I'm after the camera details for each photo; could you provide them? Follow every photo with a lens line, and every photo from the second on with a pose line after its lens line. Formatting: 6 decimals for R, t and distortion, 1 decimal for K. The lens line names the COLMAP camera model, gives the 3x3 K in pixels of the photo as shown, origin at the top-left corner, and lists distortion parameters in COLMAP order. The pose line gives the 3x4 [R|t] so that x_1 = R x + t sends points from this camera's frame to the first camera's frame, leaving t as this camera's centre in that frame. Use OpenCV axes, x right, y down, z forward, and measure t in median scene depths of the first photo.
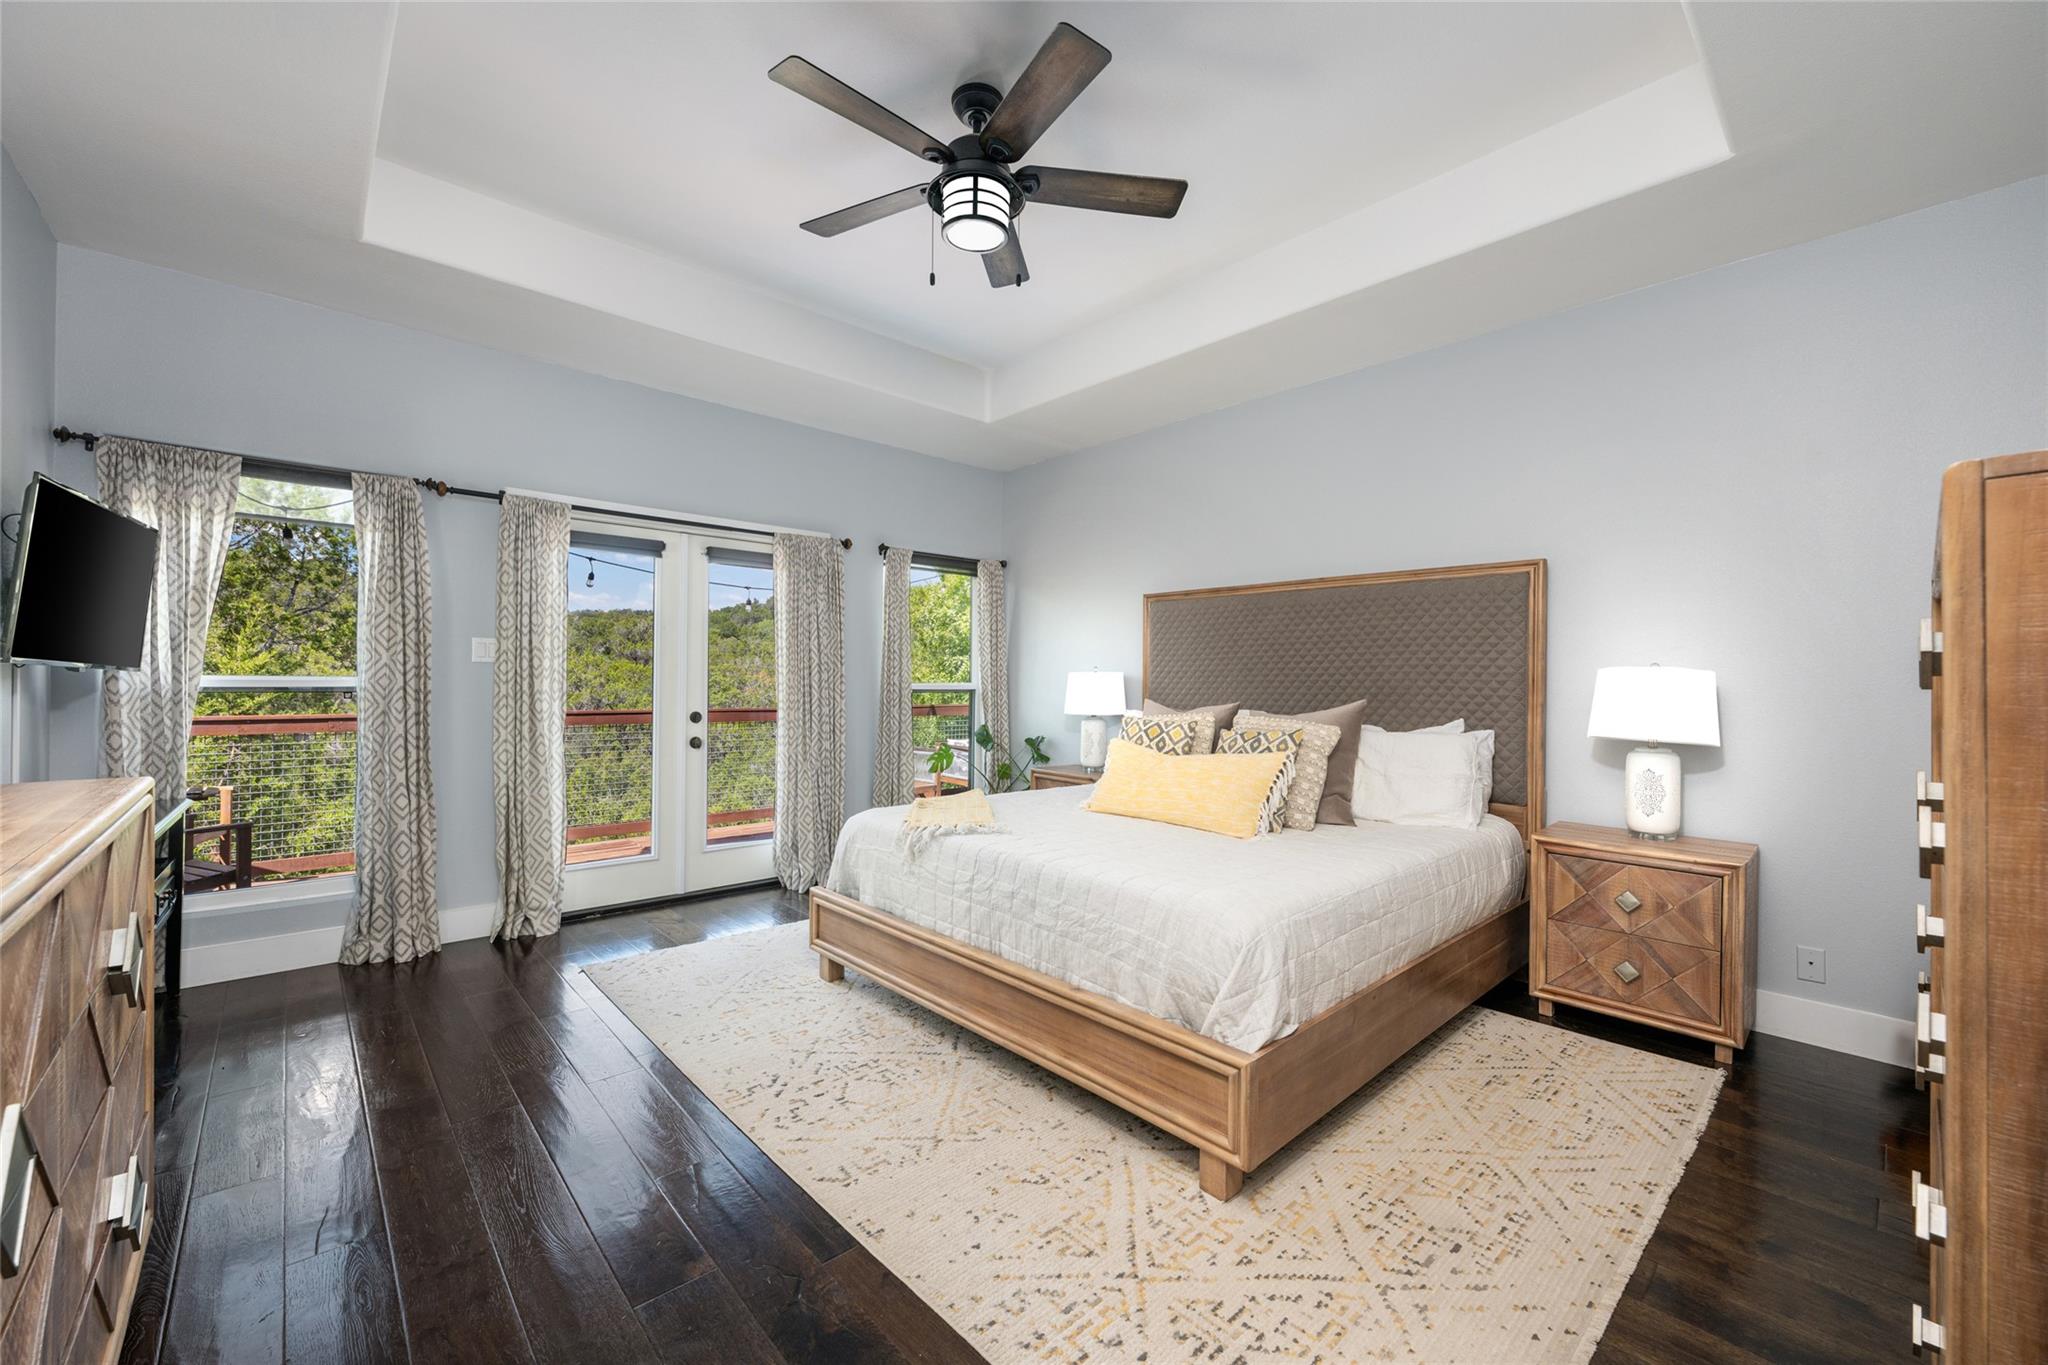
lens RADIAL K [[808.4, 0, 1024.8], [0, 808.4, 678.7], [0, 0, 1]] dist [0.000069, 0.000077]
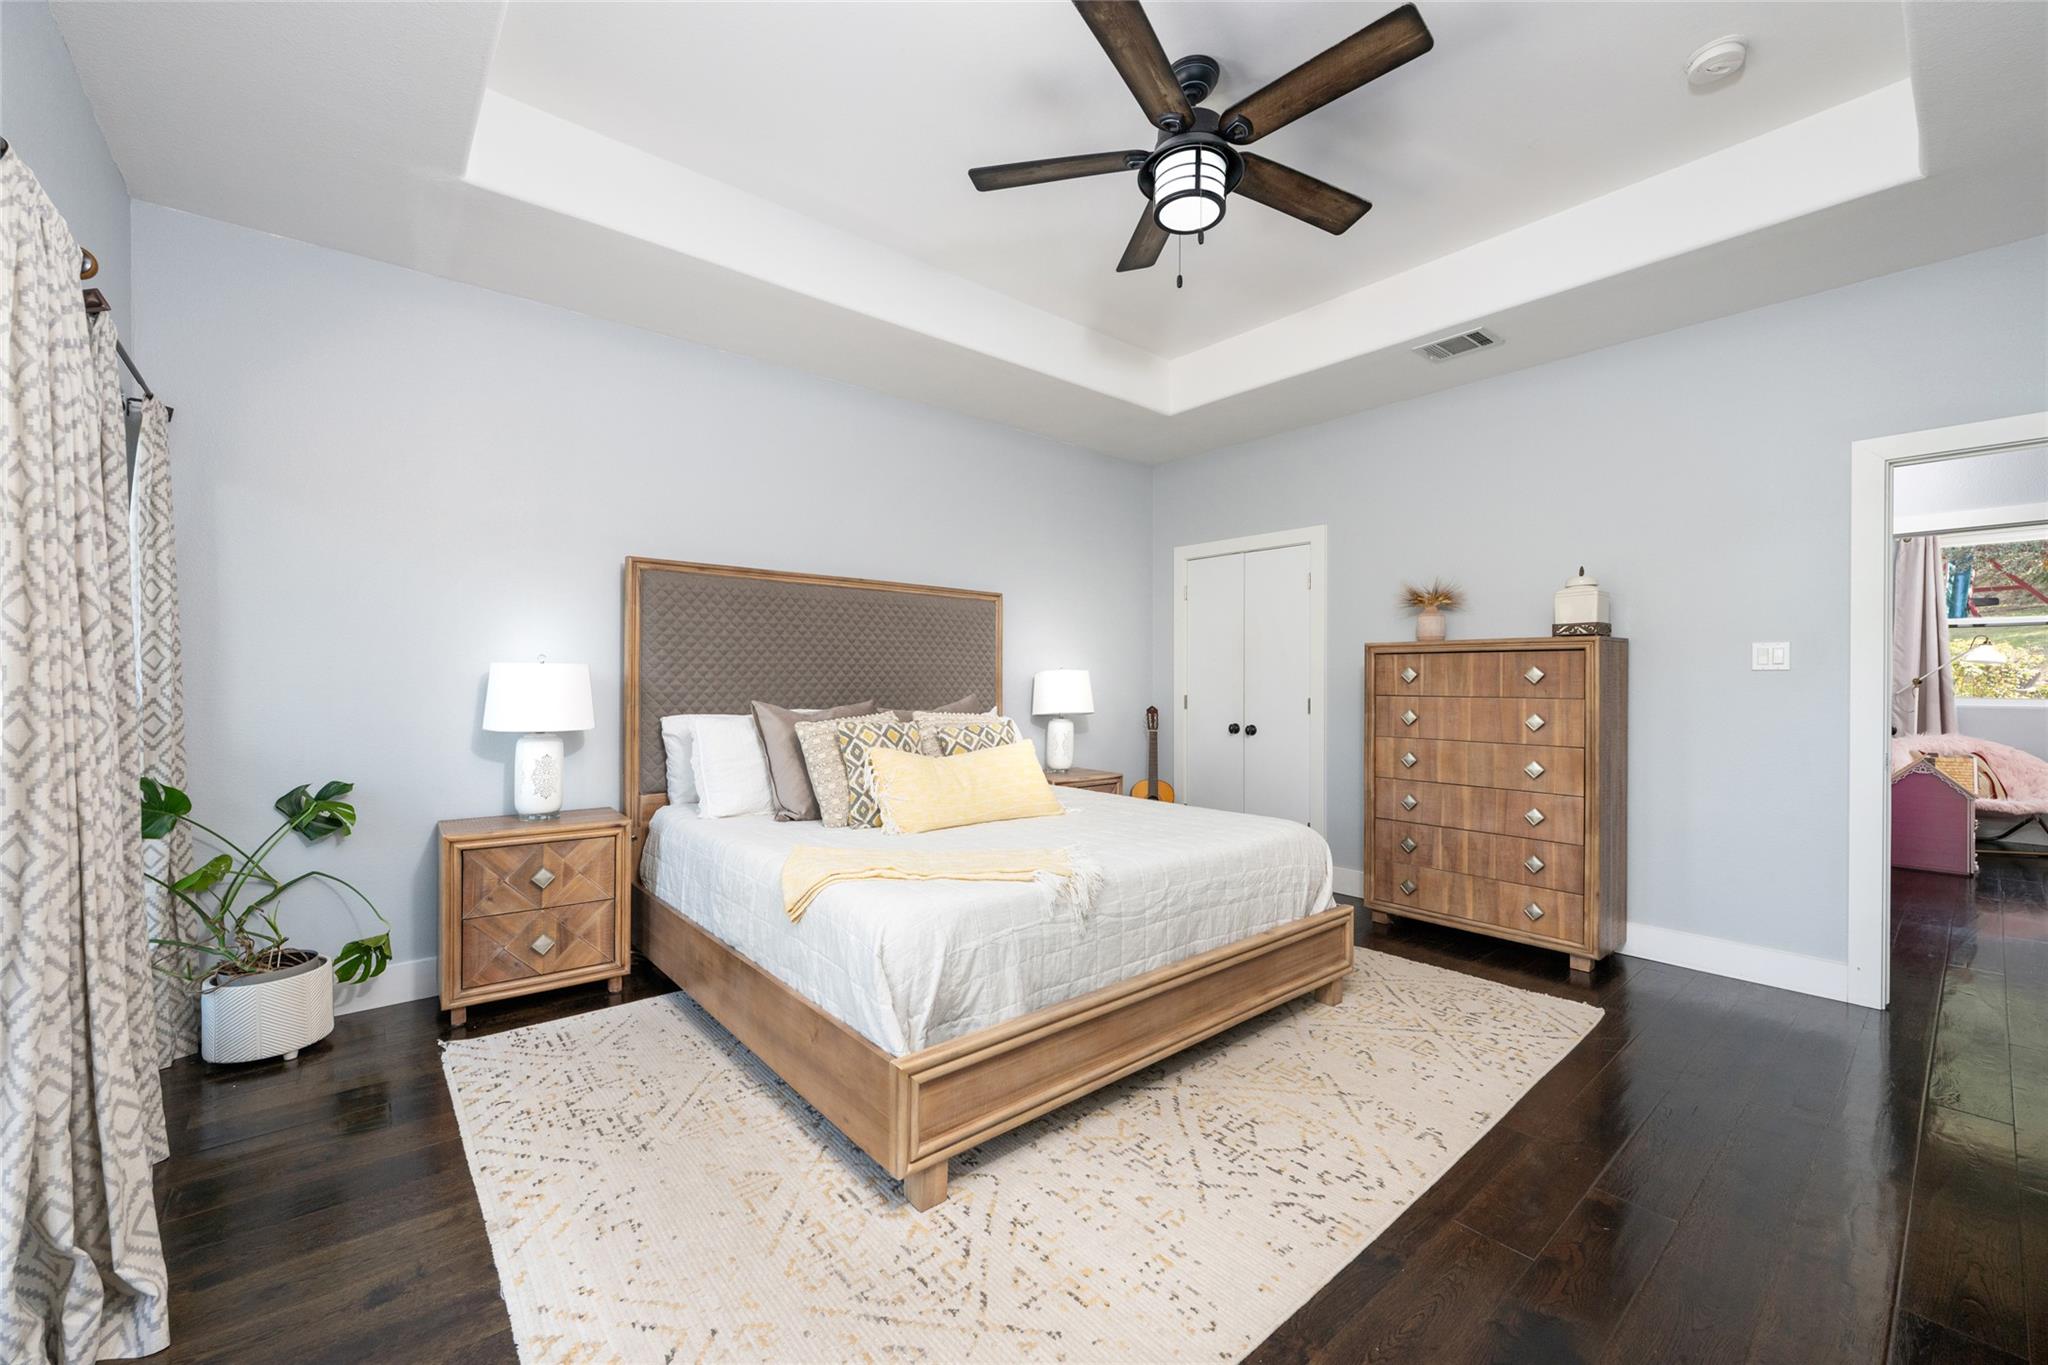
lens RADIAL K [[808.4, 0, 1024.8], [0, 808.4, 678.7], [0, 0, 1]] dist [0.000069, 0.000077]
pose [[0.042229, -0.004989, 0.999095, -0.923523], [-0.006674, 0.999964, 0.005276, -0.003905], [-0.999086, -0.006891, 0.042195, 1.038563]]
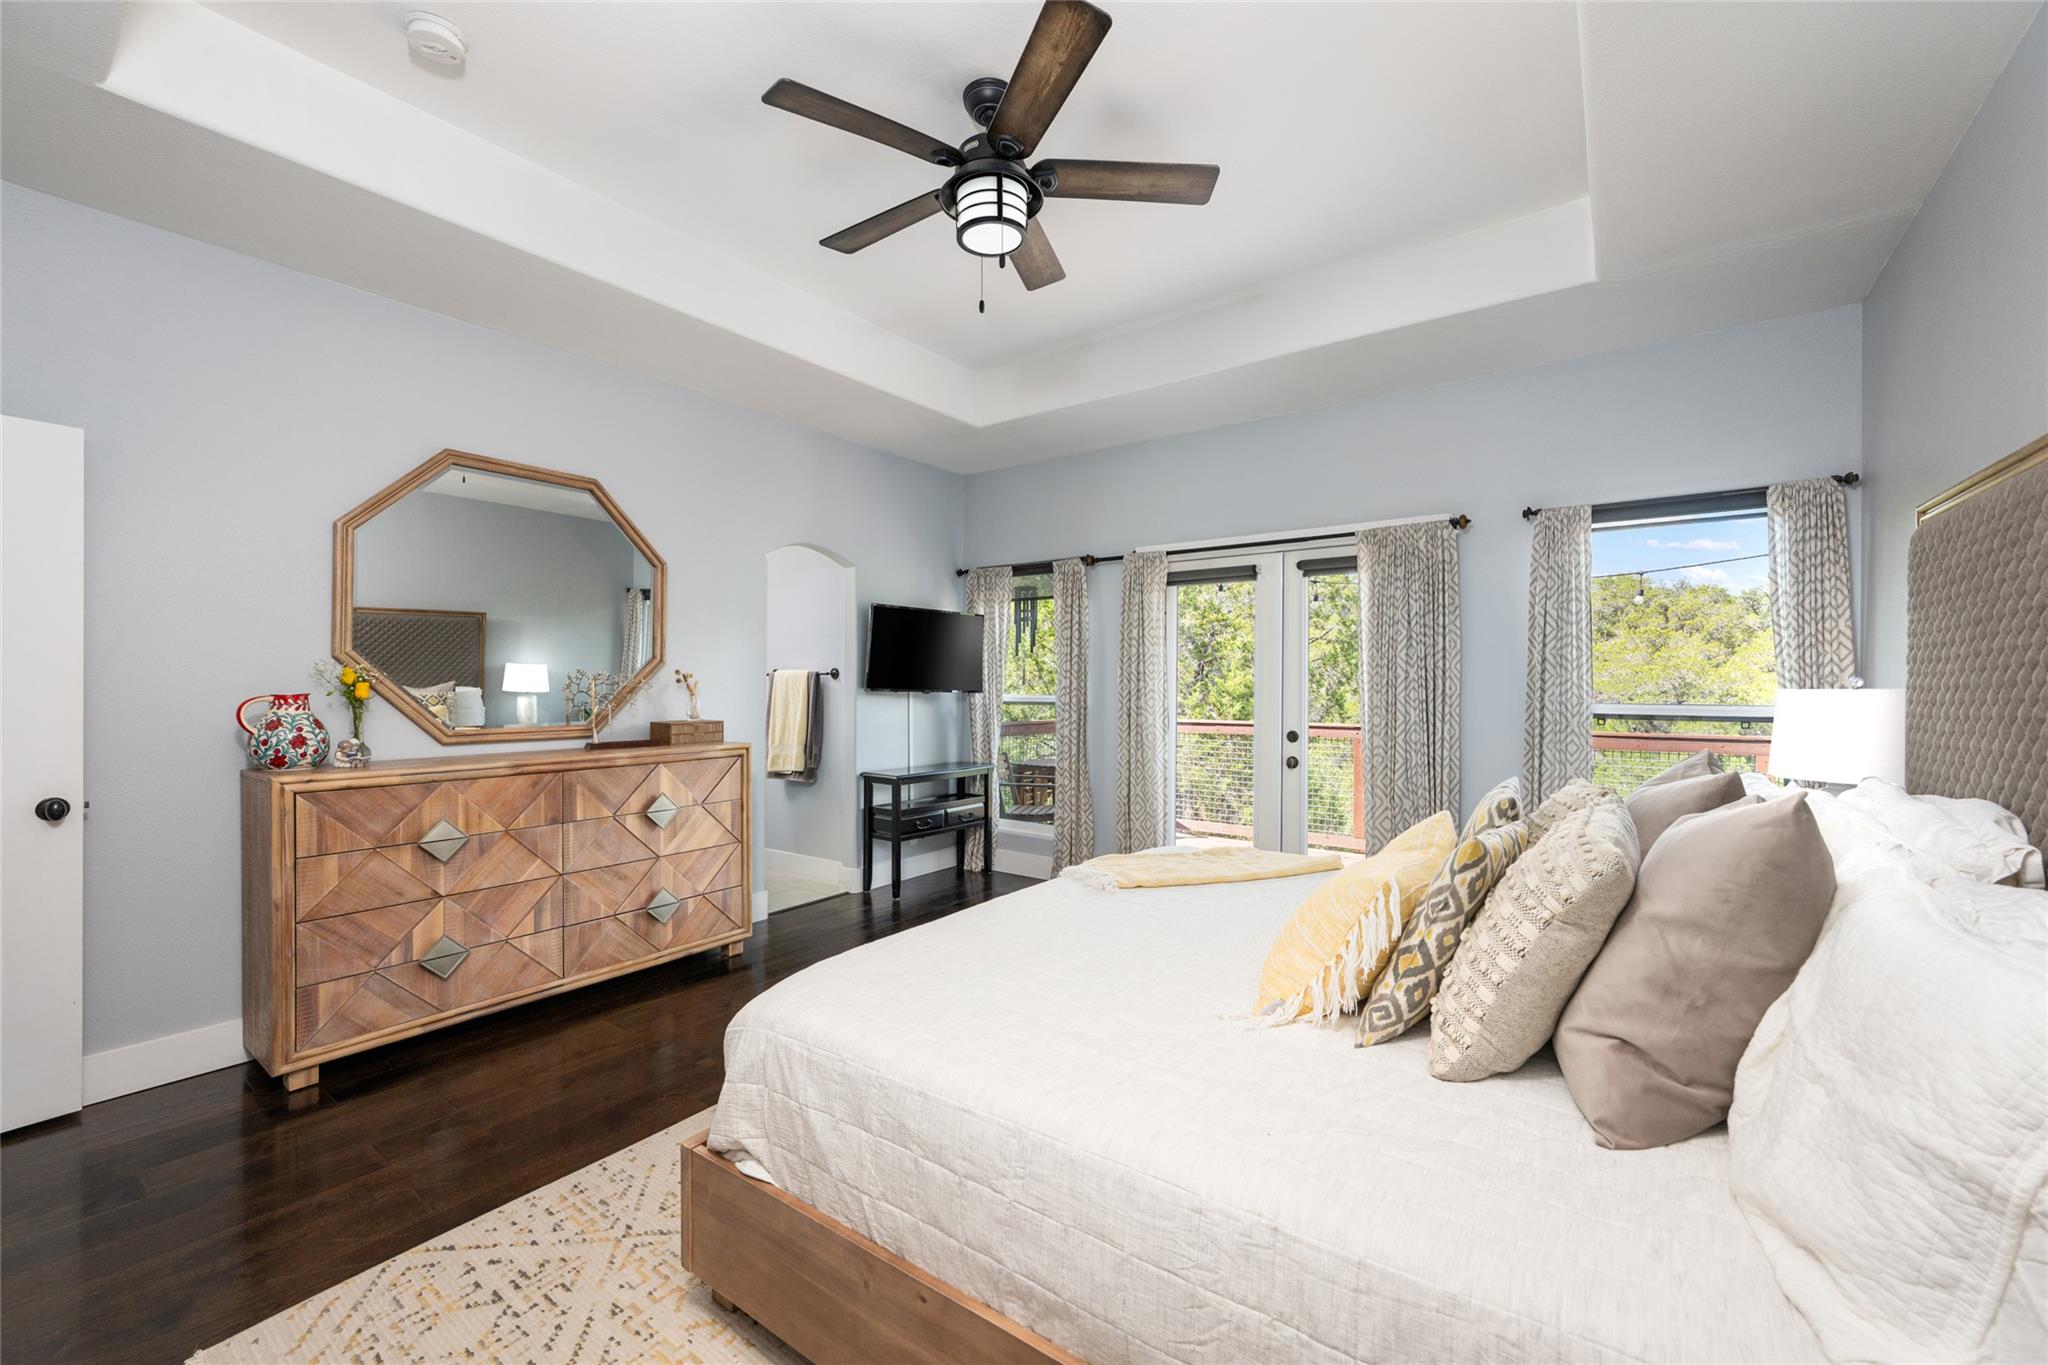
lens RADIAL K [[814.7, 0, 1026.1], [0, 814.7, 689.3], [0, 0, 1]] dist [0.000452, 0.000342]
pose [[0.190297, 0.002539, -0.981723, 0.799900], [0.005222, 0.999980, 0.003598, -0.023474], [0.981713, -0.005811, 0.190280, 0.777588]]
